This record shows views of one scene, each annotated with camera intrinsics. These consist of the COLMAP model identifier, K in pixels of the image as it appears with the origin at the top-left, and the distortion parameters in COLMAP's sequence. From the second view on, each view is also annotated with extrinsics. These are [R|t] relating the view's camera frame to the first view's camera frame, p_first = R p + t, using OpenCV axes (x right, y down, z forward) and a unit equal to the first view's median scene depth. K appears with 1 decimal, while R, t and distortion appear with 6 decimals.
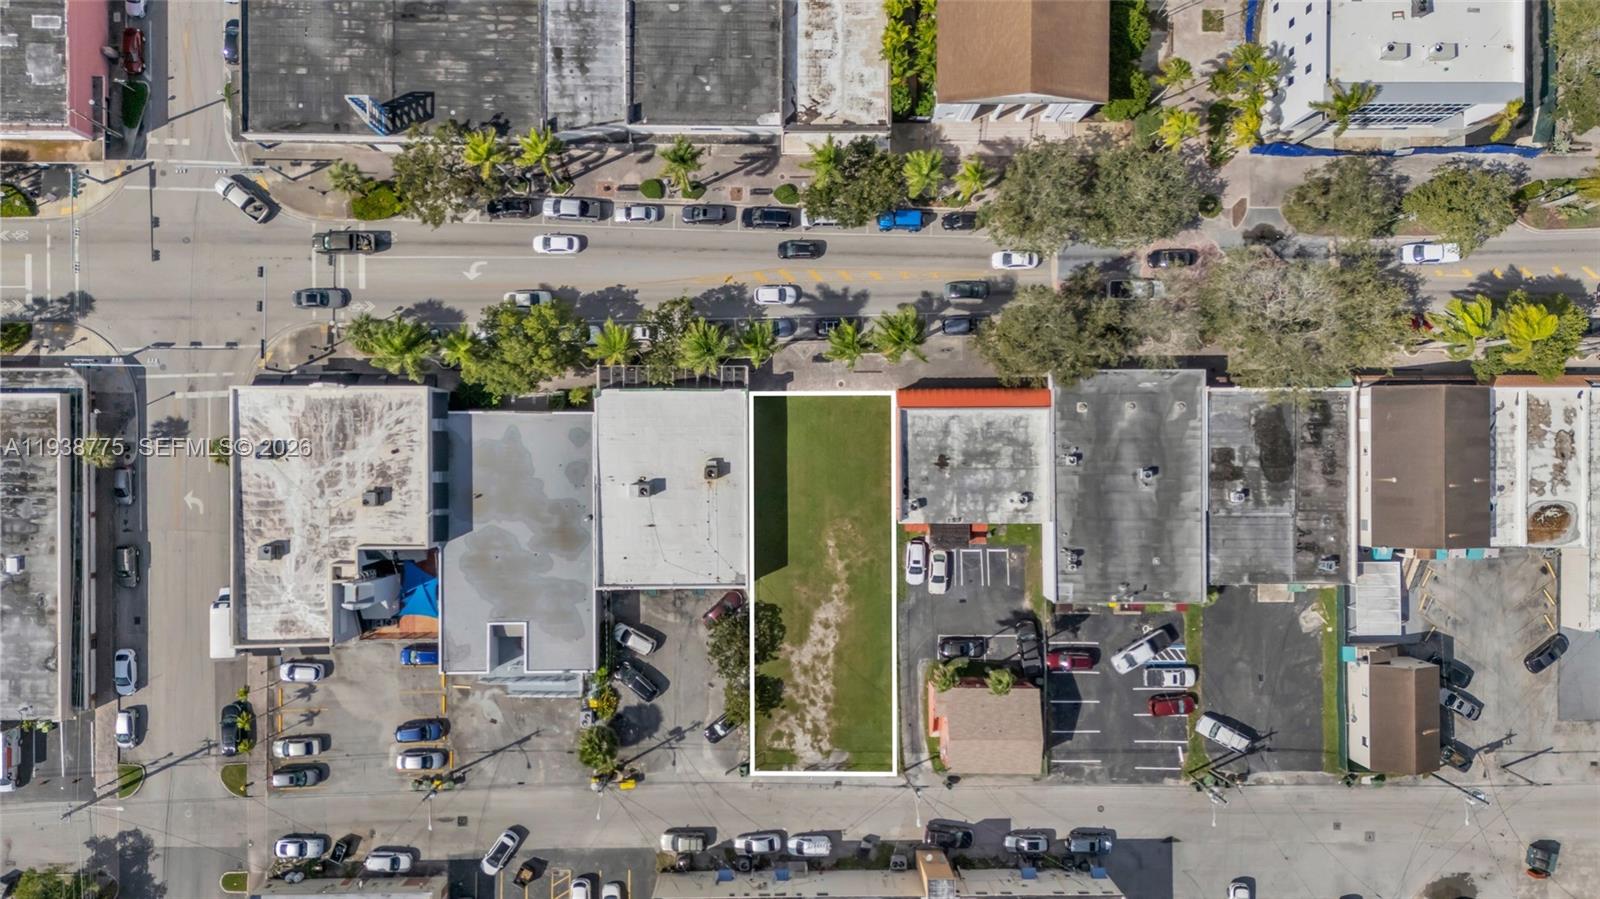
lens RADIAL K [[1203.3, 0, 800.0], [0, 1203.3, 449.5], [0, 0, 1]] dist [0.085752, -0.112397]
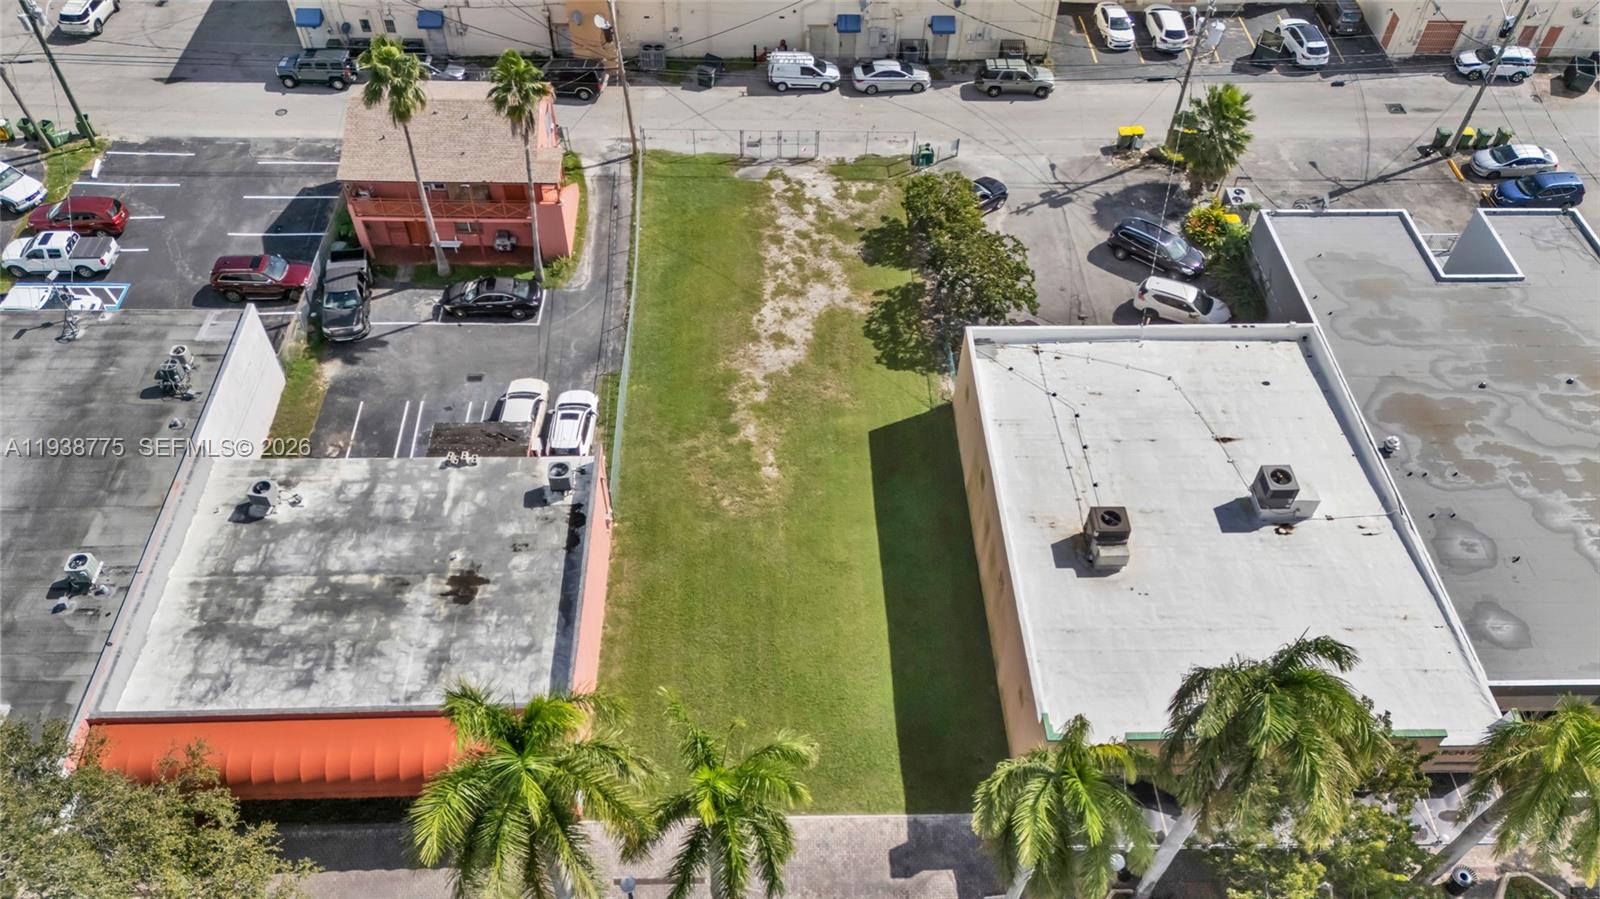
lens RADIAL K [[1168.0, 0, 800.5], [0, 1168.0, 459.8], [0, 0, 1]] dist [0.078880, -0.089019]
pose [[-0.998820, -0.006653, -0.048115, 0.035239], [-0.026437, -0.756539, 0.653414, -0.188453], [-0.040747, 0.653915, 0.755470, 0.693028]]
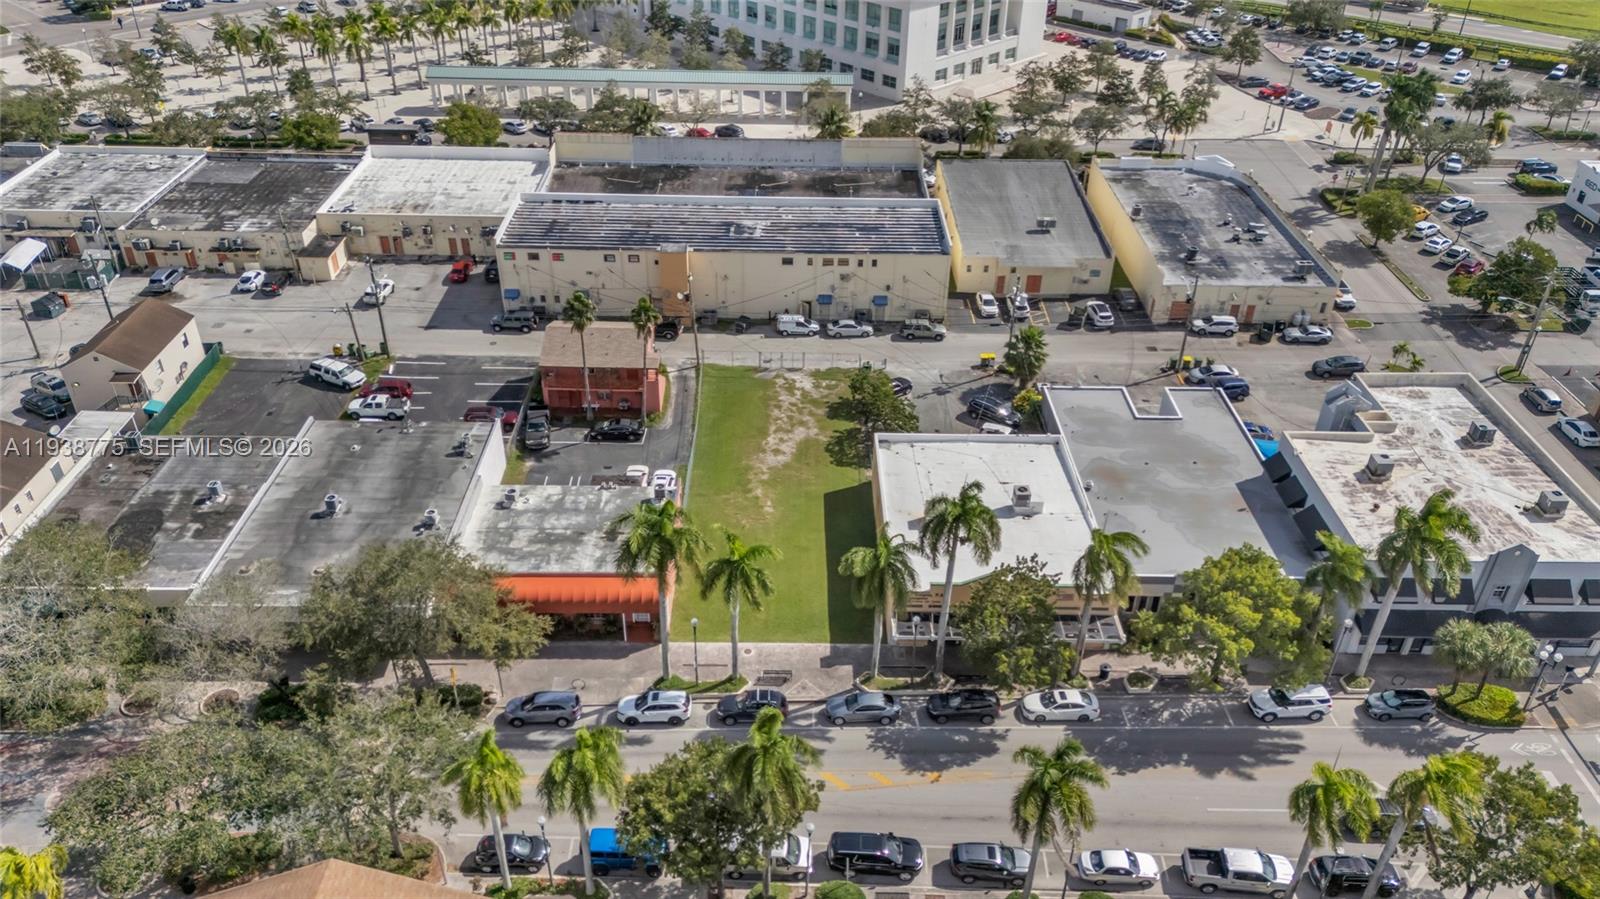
lens RADIAL K [[1158.6, 0, 803.6], [0, 1158.6, 464.7], [0, 0, 1]] dist [0.099546, -0.117875]
pose [[-0.999349, -0.028228, -0.022478, 0.021121], [-0.002951, -0.556918, 0.830563, -0.529560], [-0.035963, 0.830088, 0.556472, 0.565361]]
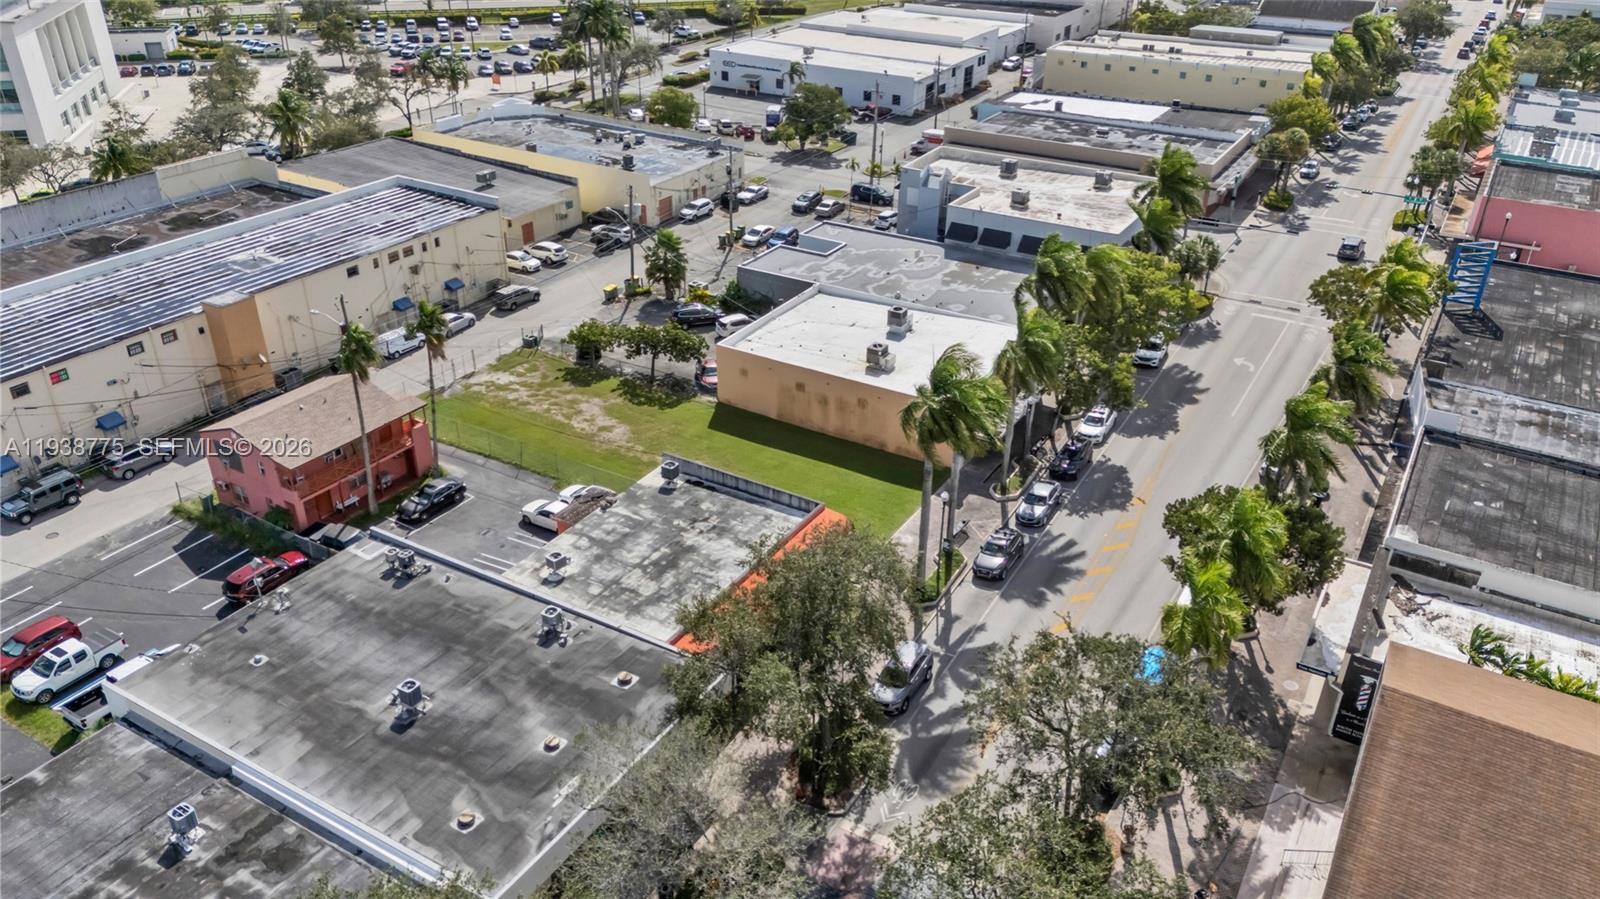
lens RADIAL K [[1168.0, 0, 800.5], [0, 1168.0, 459.8], [0, 0, 1]] dist [0.078880, -0.089019]
pose [[-0.516348, 0.394531, -0.760086, 0.487514], [-0.856071, -0.261606, 0.445763, -0.258699], [-0.022976, 0.880856, 0.472826, 0.699827]]
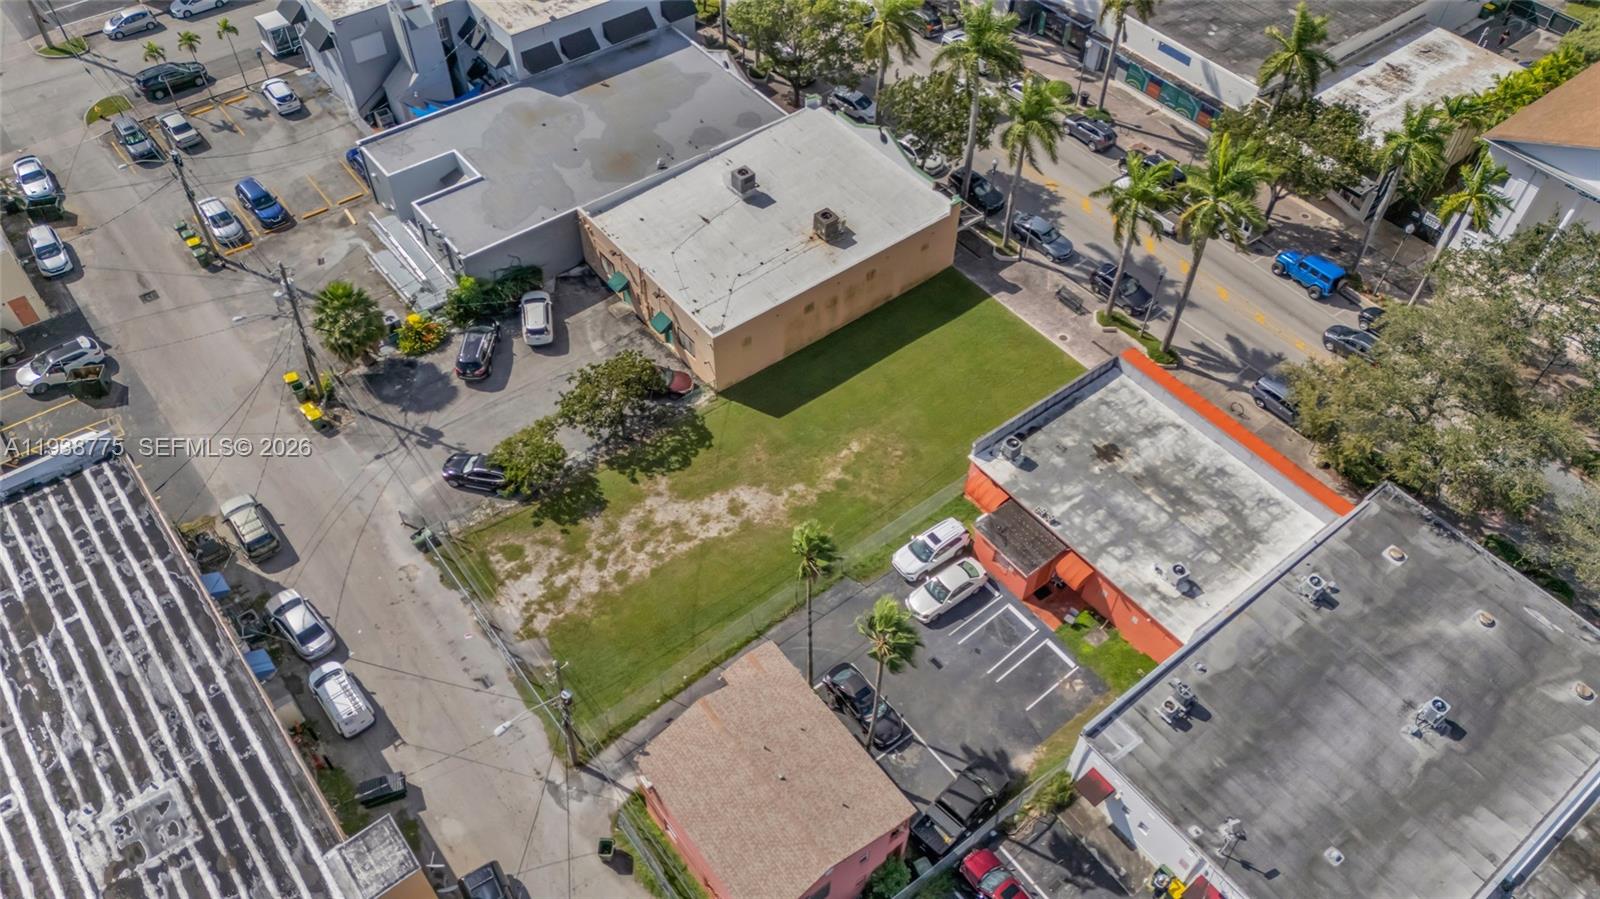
lens RADIAL K [[1177.1, 0, 797.4], [0, 1177.1, 451.5], [0, 0, 1]] dist [0.071646, -0.081062]
pose [[0.616485, 0.591295, -0.519919, 0.303850], [-0.787348, 0.458477, -0.412166, 0.334459], [-0.005341, 0.663452, 0.748200, 0.587916]]
